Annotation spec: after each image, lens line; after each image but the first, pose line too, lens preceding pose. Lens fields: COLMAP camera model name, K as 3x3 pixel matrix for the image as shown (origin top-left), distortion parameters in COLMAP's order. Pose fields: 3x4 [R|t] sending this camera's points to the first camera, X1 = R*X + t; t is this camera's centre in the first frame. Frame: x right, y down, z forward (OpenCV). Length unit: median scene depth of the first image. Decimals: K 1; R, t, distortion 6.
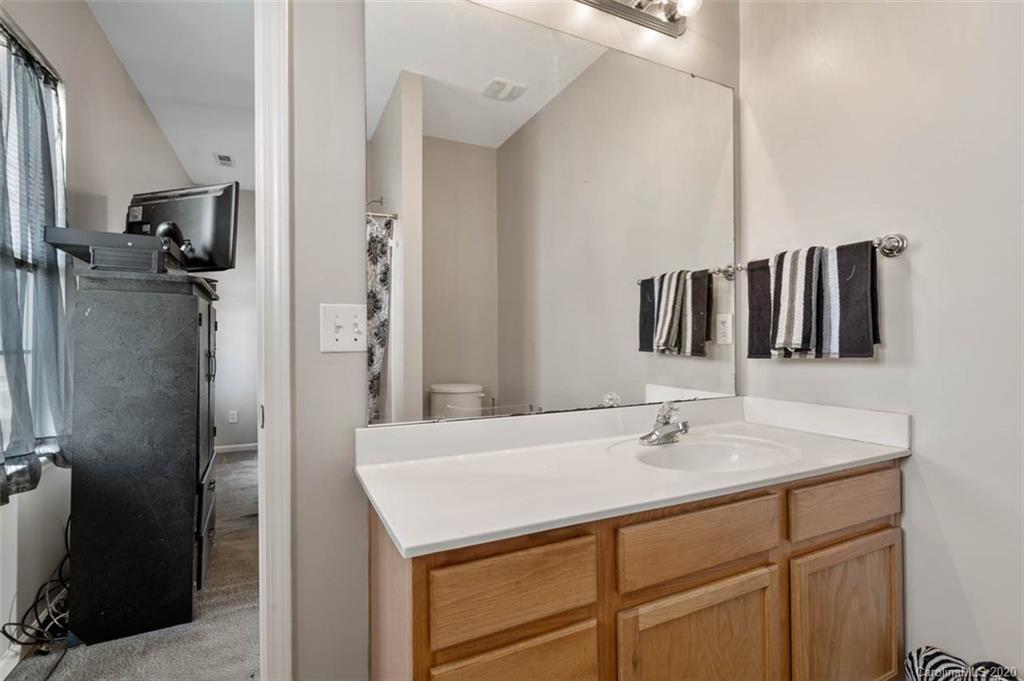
lens RADIAL K [[465.9, 0, 511.3], [0, 465.9, 339.0], [0, 0, 1]] dist [-0.001903, 0.001176]
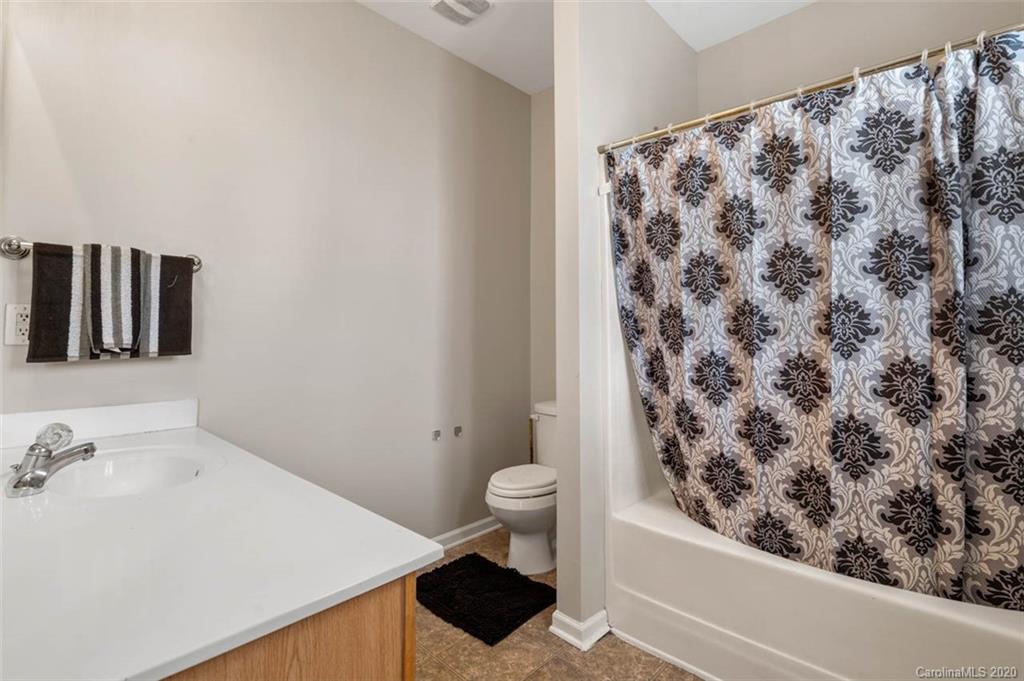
lens RADIAL K [[465.9, 0, 512.5], [0, 465.9, 341.4], [0, 0, 1]] dist [-0.001903, 0.001176]
pose [[-0.337515, 0.013744, 0.941220, -0.589174], [0.009713, 0.999891, -0.011118, 0.024850], [-0.941270, 0.005390, -0.337611, 0.568056]]
